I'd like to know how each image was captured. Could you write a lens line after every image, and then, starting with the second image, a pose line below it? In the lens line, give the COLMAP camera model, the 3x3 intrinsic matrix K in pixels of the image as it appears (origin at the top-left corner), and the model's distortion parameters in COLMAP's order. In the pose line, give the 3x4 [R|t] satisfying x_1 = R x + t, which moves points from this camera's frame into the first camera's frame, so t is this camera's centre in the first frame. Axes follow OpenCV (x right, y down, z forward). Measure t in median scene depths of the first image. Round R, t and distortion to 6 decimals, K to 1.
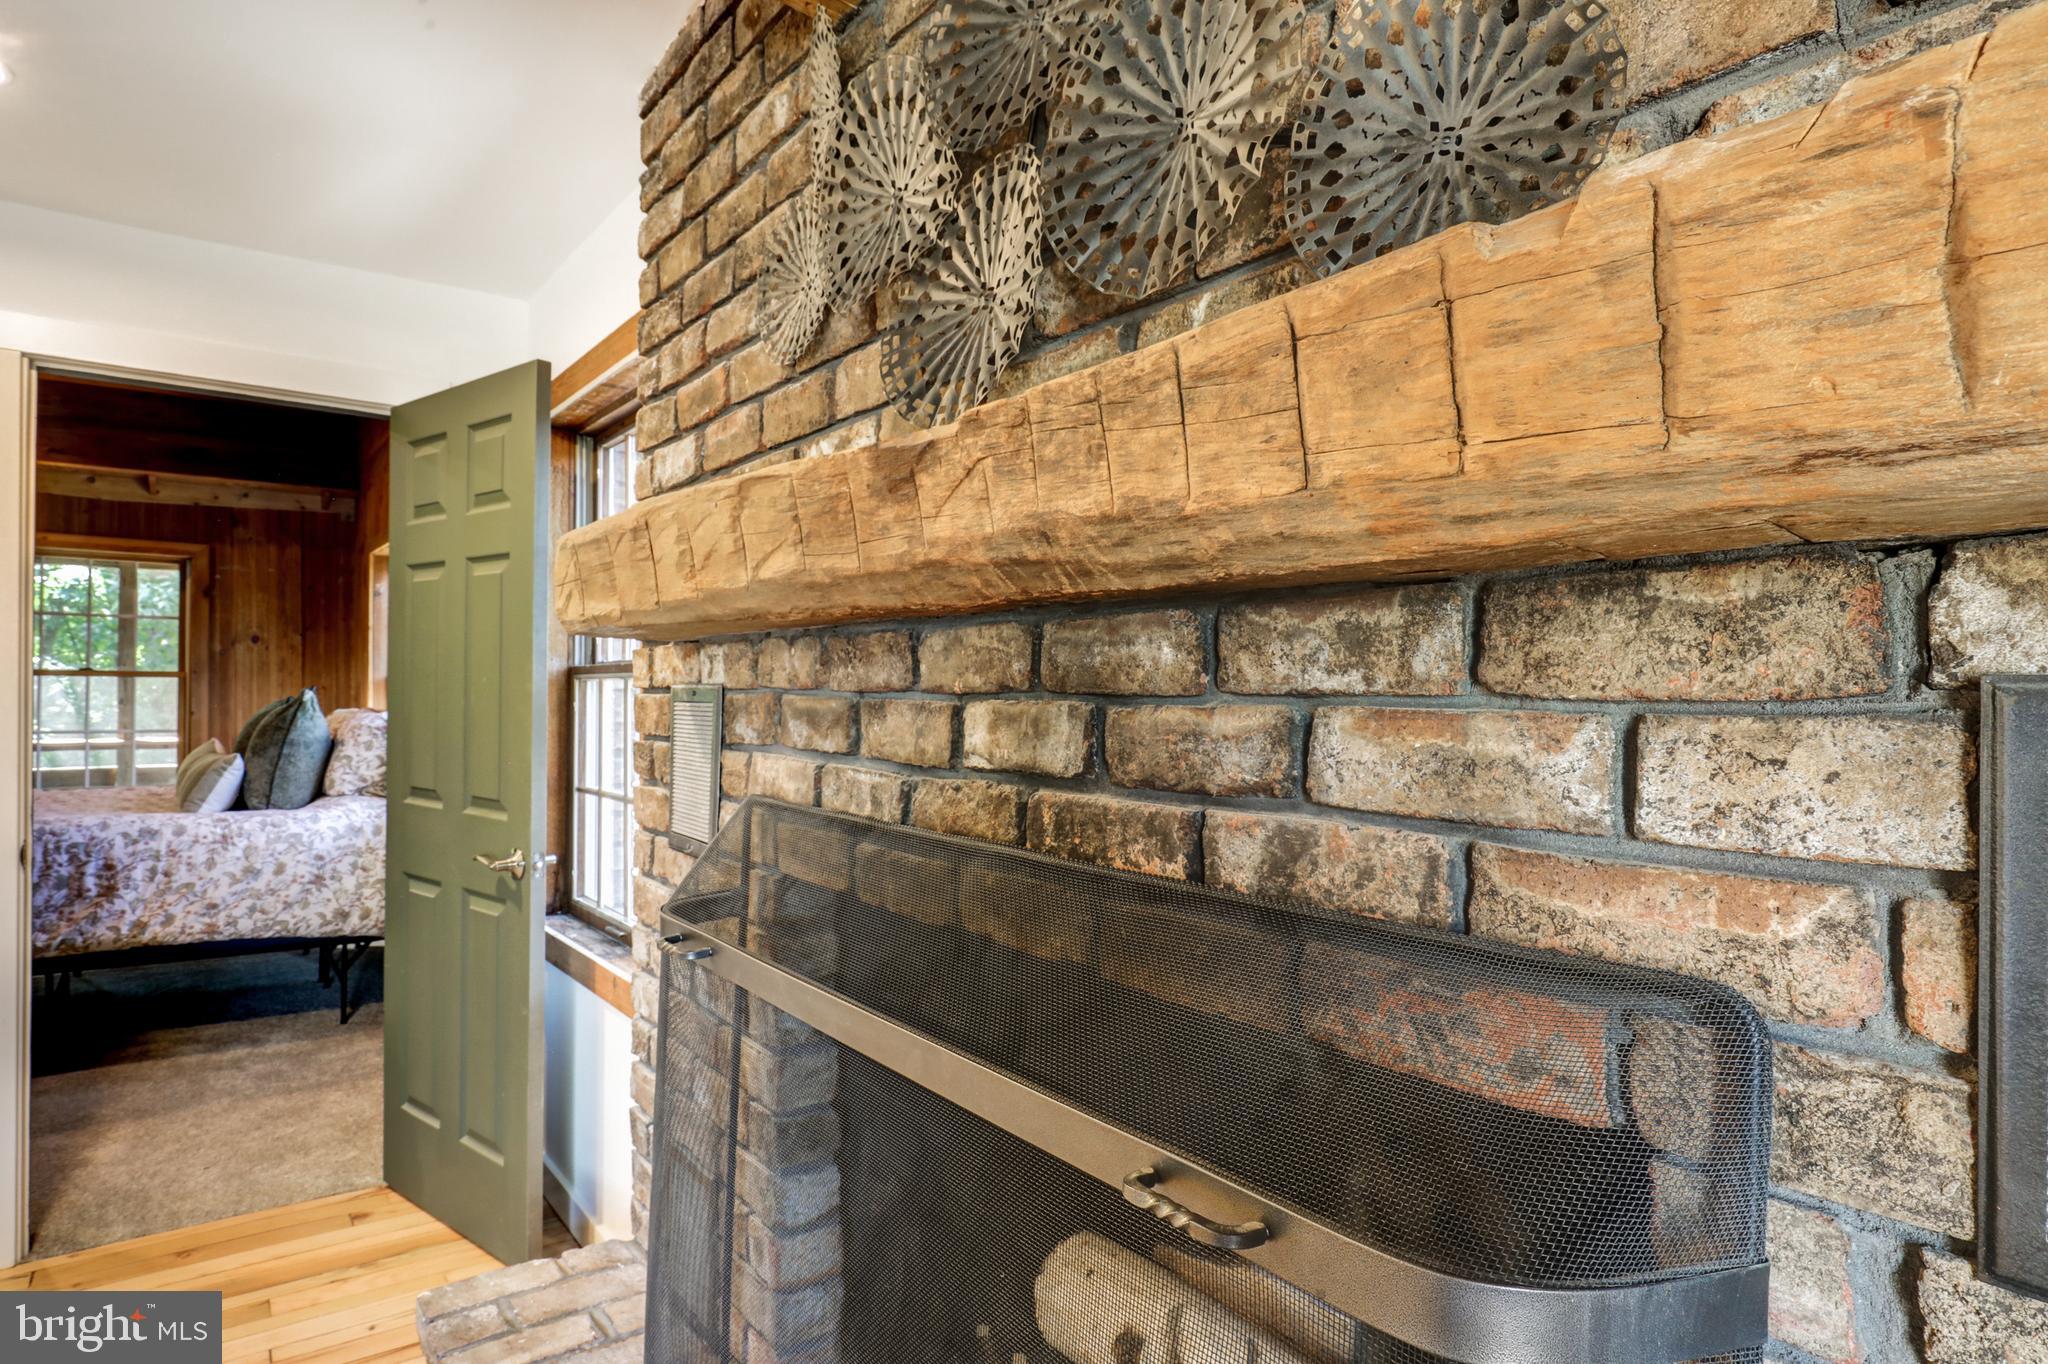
lens RADIAL K [[1162.0, 0, 1041.2], [0, 1162.0, 685.1], [0, 0, 1]] dist [-0.002816, 0.000041]
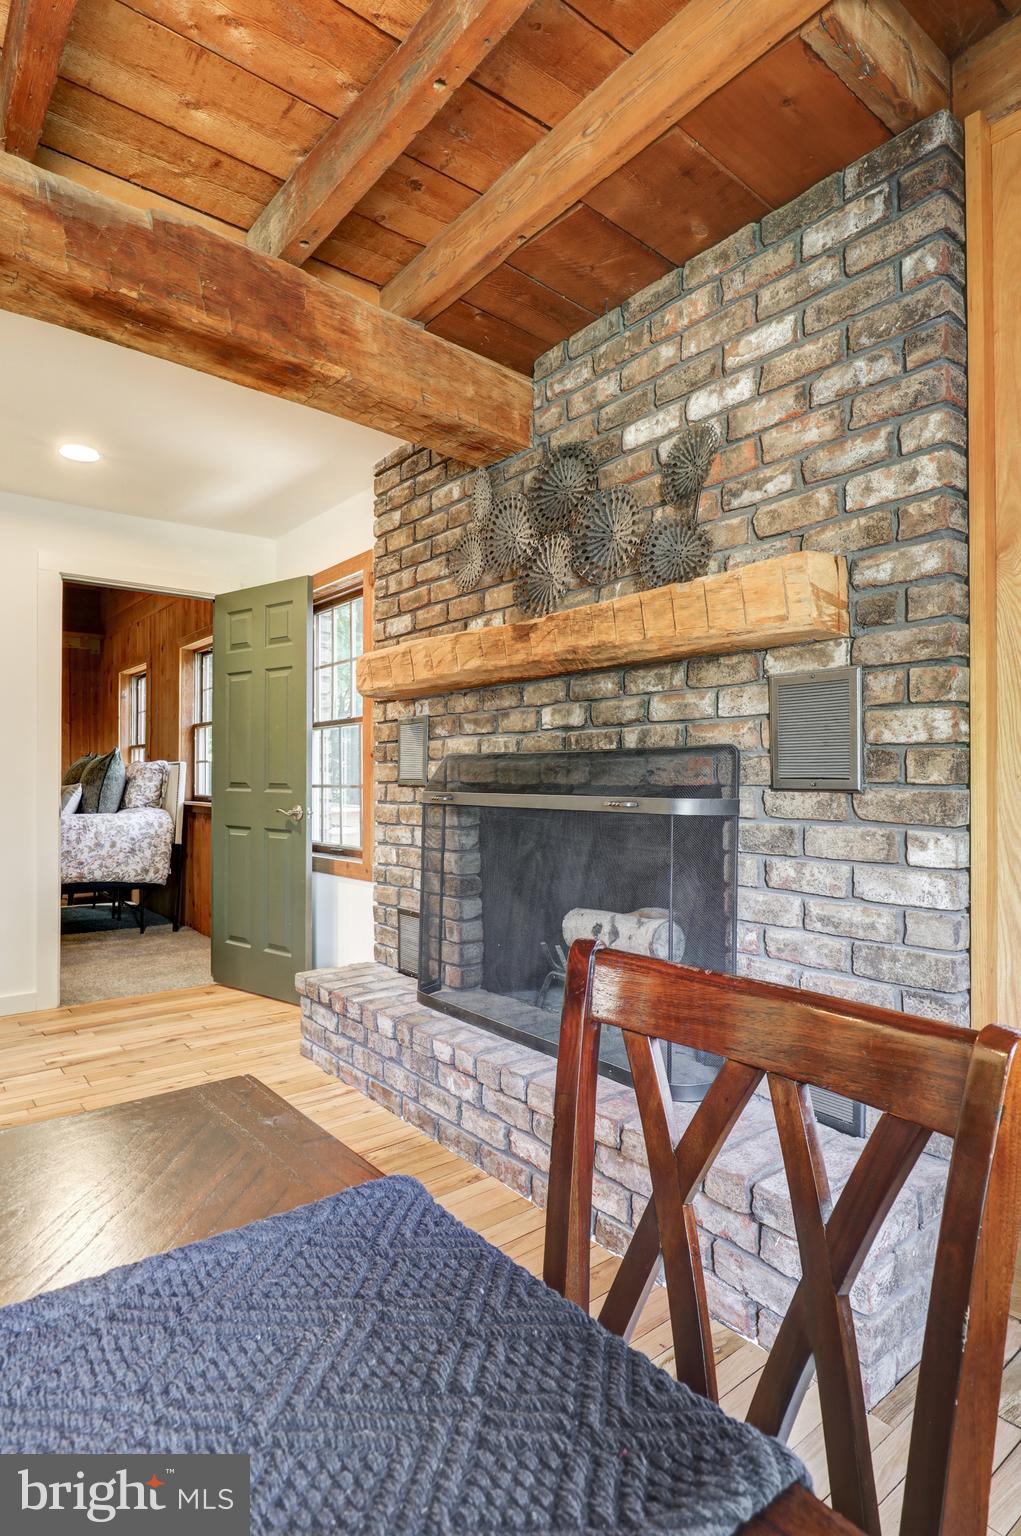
lens RADIAL K [[871.5, 0, 509.0], [0, 871.5, 758.8], [0, 0, 1]] dist [-0.002816, 0.000041]
pose [[0.999886, -0.009860, 0.011452, -0.127095], [0.010057, 0.999799, -0.017331, 0.132375], [-0.011279, 0.017444, 0.999784, -0.901119]]
